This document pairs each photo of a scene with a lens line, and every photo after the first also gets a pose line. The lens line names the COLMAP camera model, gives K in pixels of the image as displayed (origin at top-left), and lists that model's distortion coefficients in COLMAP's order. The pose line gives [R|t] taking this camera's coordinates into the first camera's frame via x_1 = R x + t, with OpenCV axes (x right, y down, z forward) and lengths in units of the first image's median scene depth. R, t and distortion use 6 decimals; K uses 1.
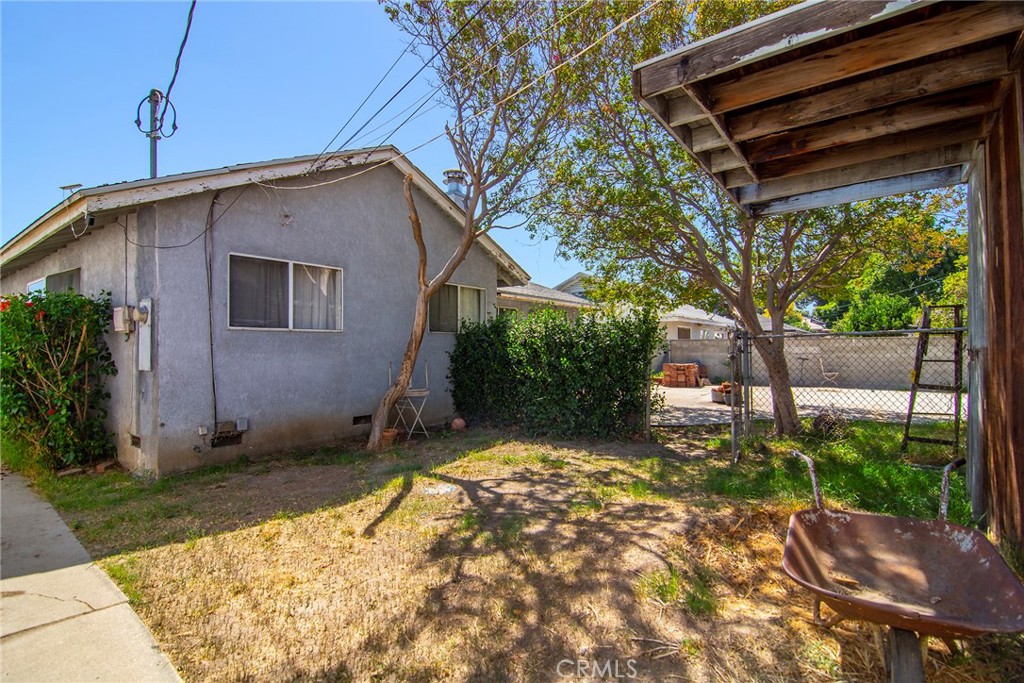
lens RADIAL K [[486.8, 0, 513.2], [0, 486.8, 344.5], [0, 0, 1]] dist [-0.004922, -0.010150]
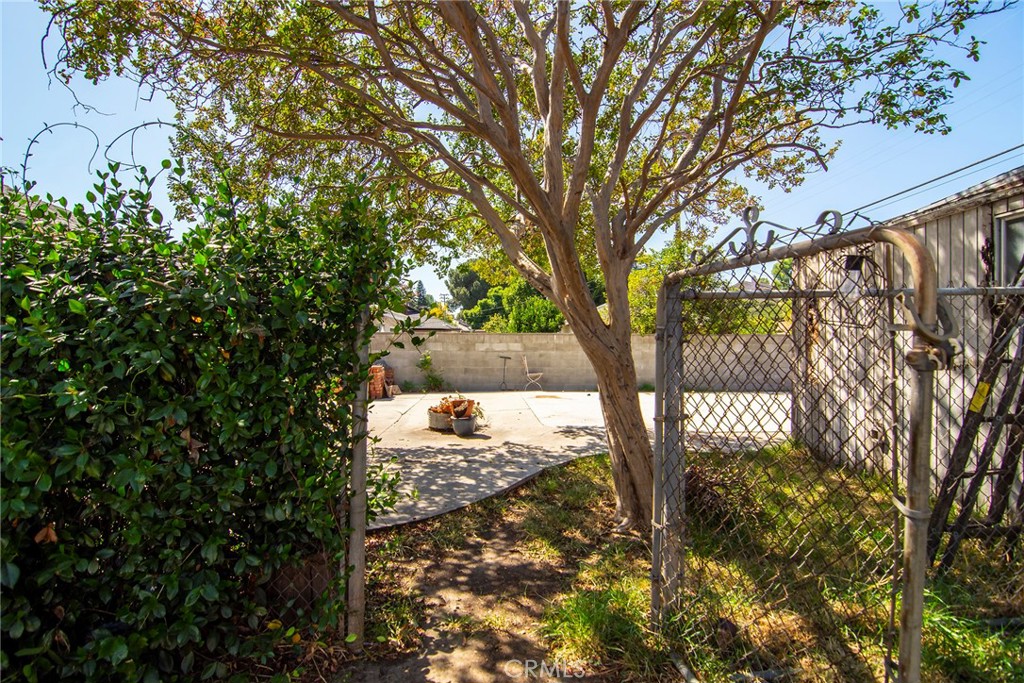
lens RADIAL K [[486.8, 0, 513.2], [0, 486.8, 344.5], [0, 0, 1]] dist [-0.004922, -0.010150]
pose [[0.779114, 0.011220, 0.626782, 0.284790], [-0.012703, 0.999917, -0.002110, 0.030638], [-0.626754, -0.006318, 0.779192, 1.219361]]
